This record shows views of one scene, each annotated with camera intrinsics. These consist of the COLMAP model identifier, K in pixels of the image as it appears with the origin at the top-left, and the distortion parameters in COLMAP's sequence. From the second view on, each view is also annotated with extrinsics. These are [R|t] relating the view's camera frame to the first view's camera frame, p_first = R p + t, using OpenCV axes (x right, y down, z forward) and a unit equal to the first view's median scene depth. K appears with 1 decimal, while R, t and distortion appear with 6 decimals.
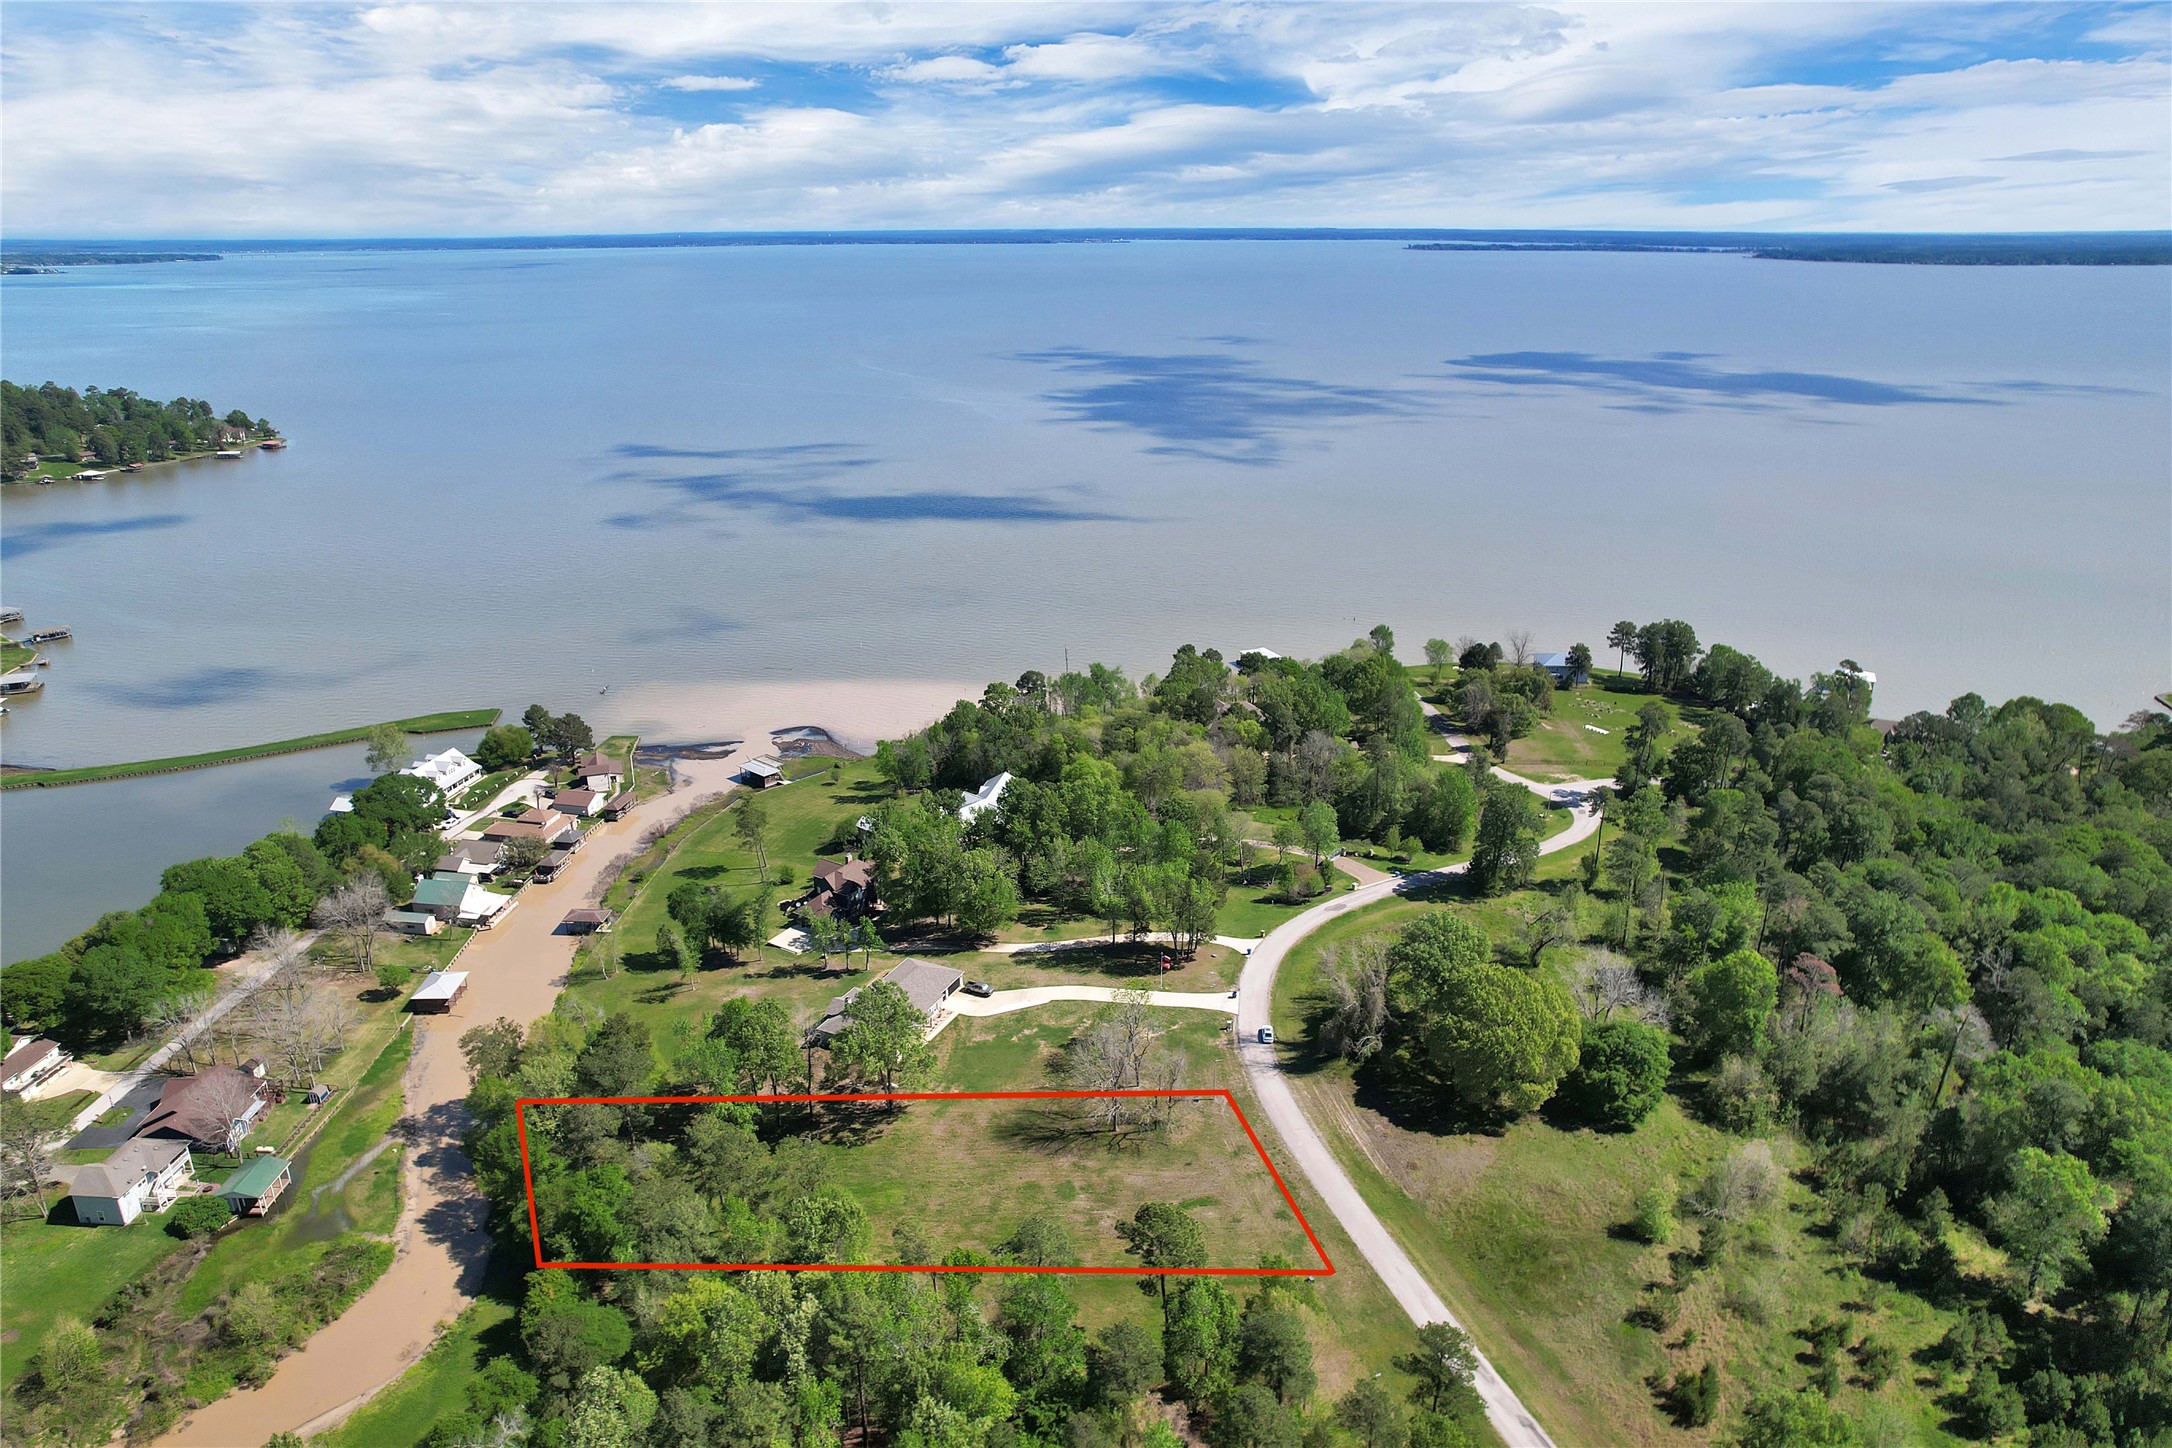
lens RADIAL K [[1392.8, 0, 1077.9], [0, 1392.8, 728.5], [0, 0, 1]] dist [-0.062696, 0.046654]
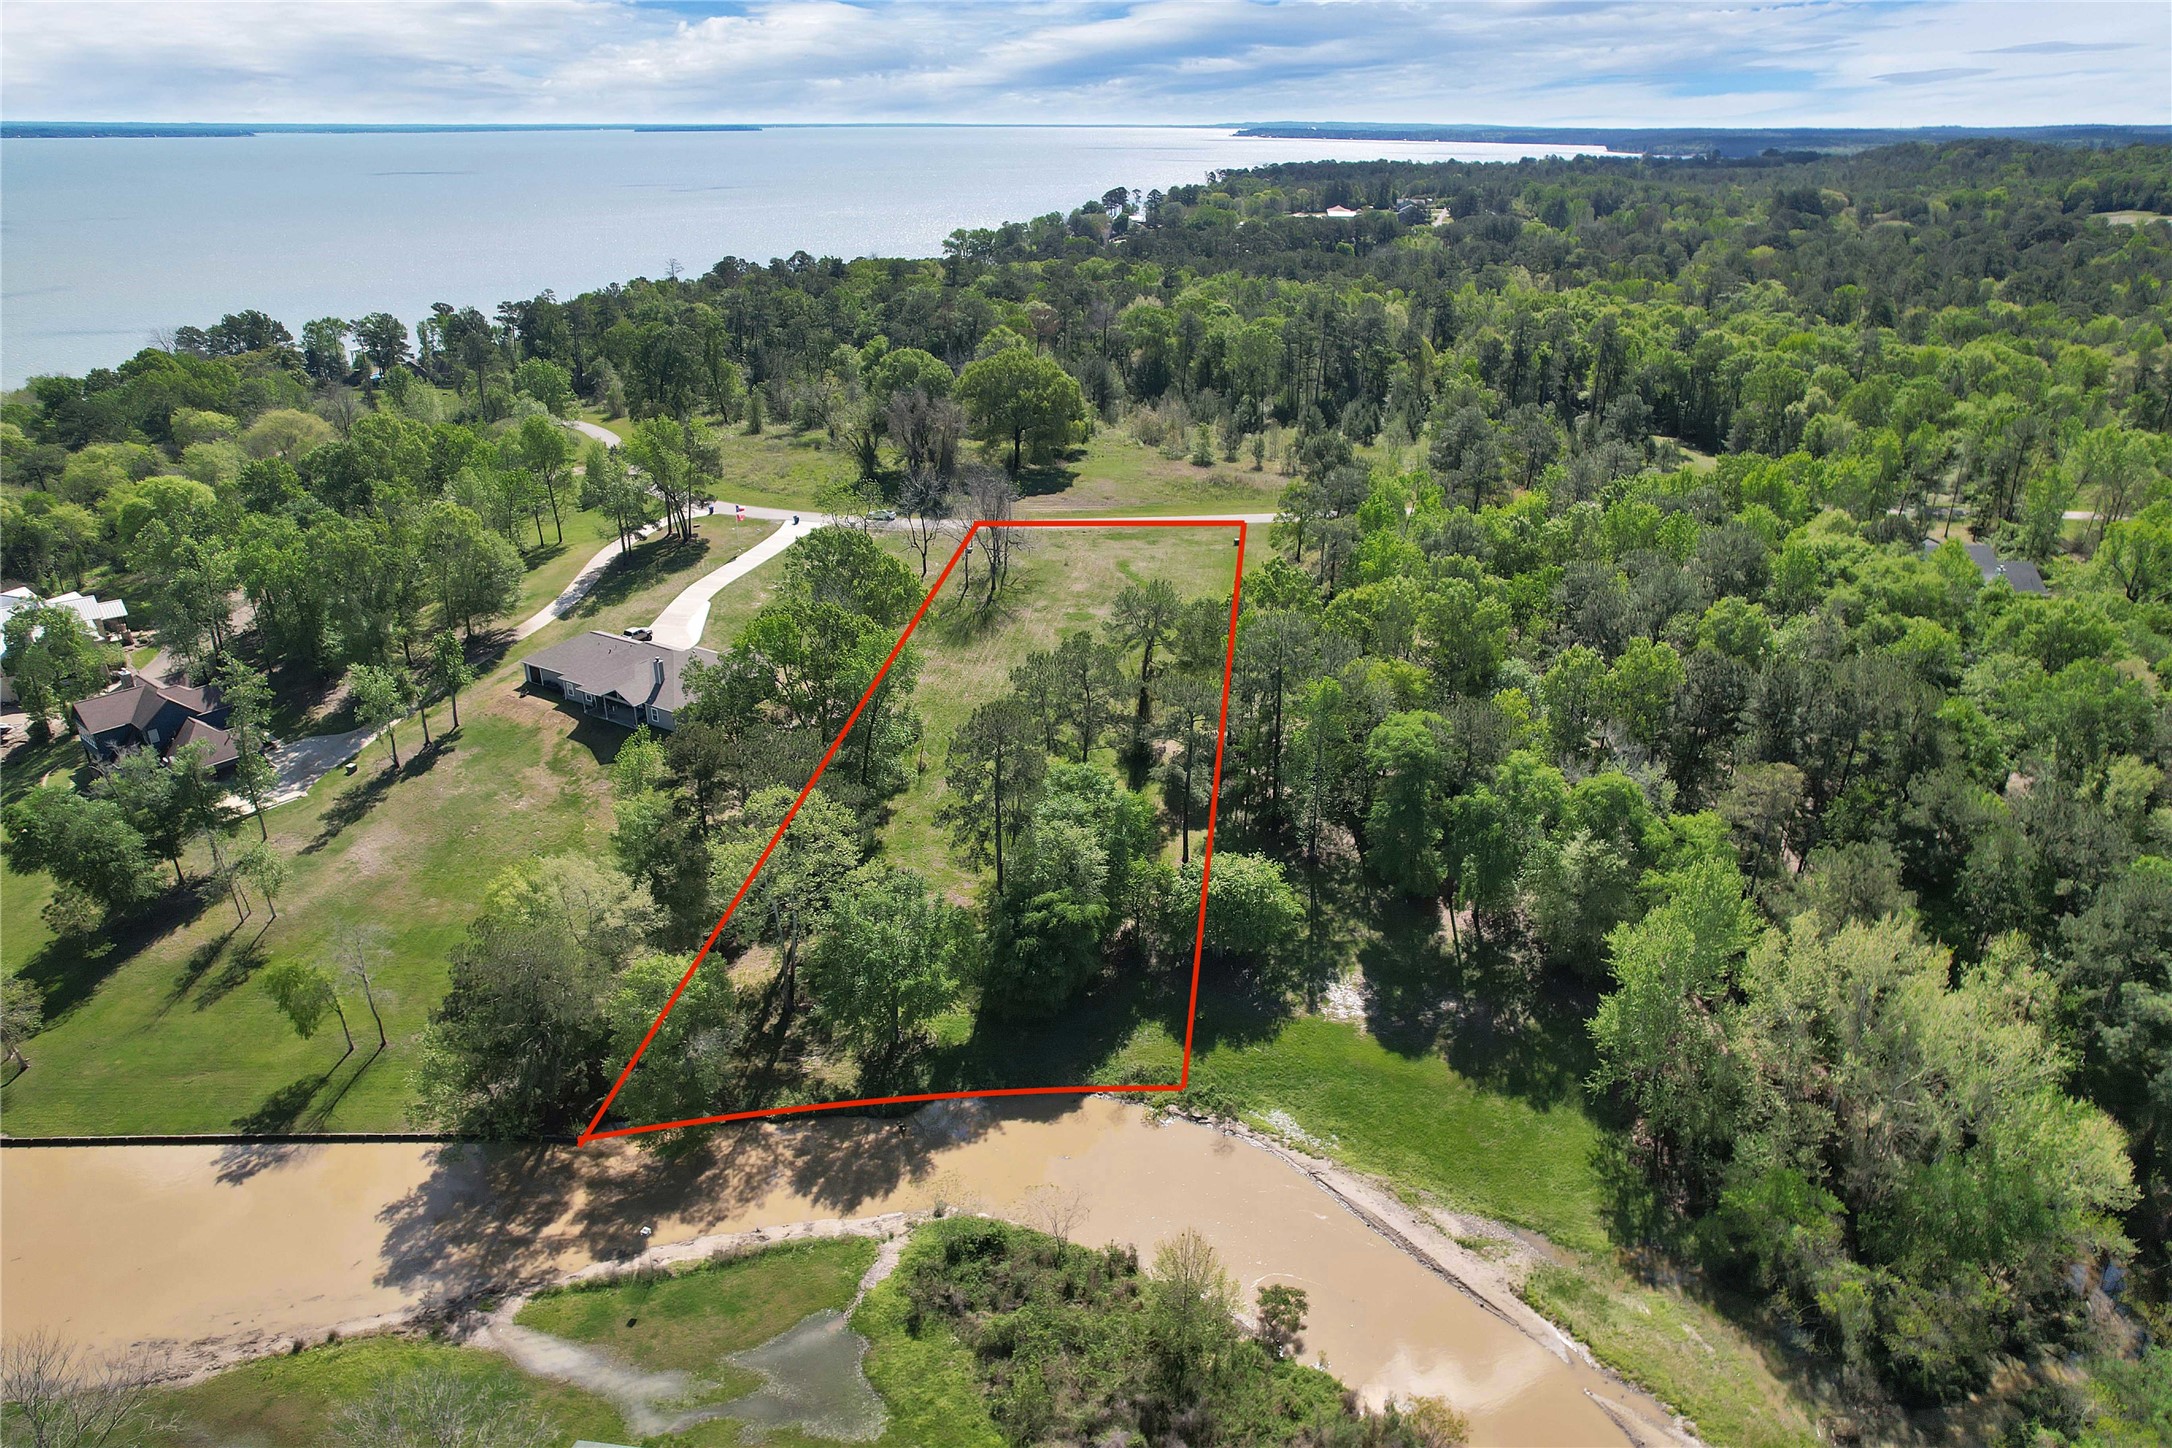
lens RADIAL K [[1386.5, 0, 1073.6], [0, 1386.5, 745.9], [0, 0, 1]] dist [-0.042571, 0.001783]
pose [[0.116861, -0.409883, 0.904621, -0.766645], [0.339765, 0.872401, 0.351393, 0.073023], [-0.933222, 0.266295, 0.241213, 0.705285]]
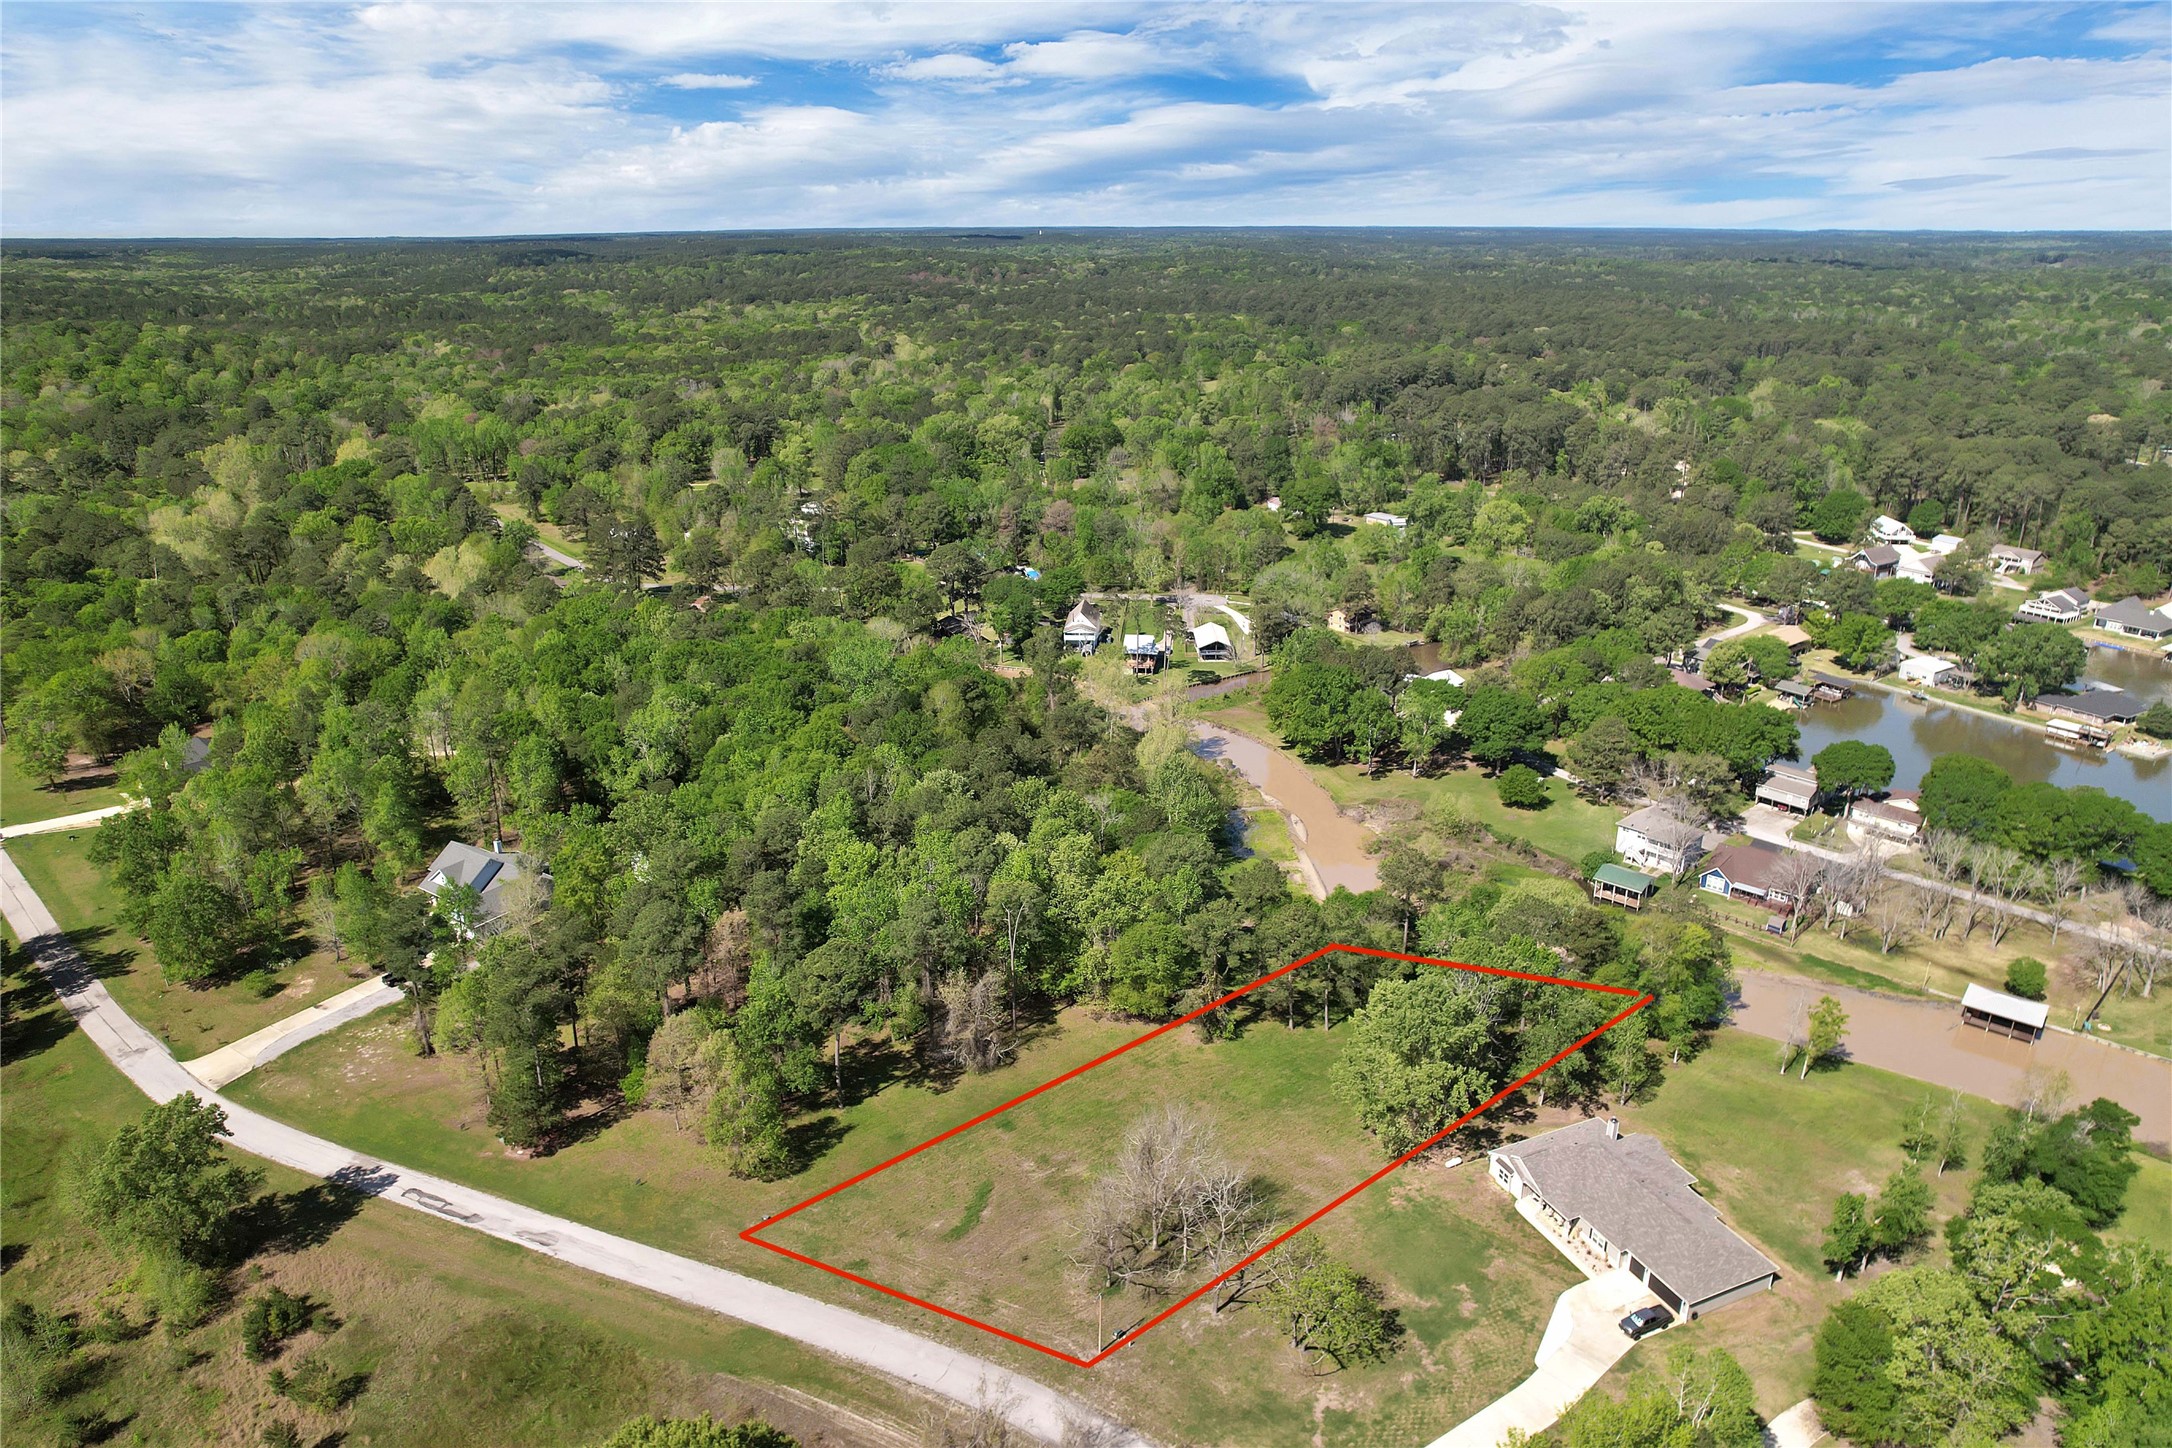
lens RADIAL K [[1392.8, 0, 1077.9], [0, 1392.8, 728.5], [0, 0, 1]] dist [-0.062696, 0.046654]
pose [[-0.666969, 0.264762, -0.696458, 0.424702], [-0.248466, 0.802197, 0.542904, -0.254759], [0.702437, 0.535146, -0.469256, 1.070842]]
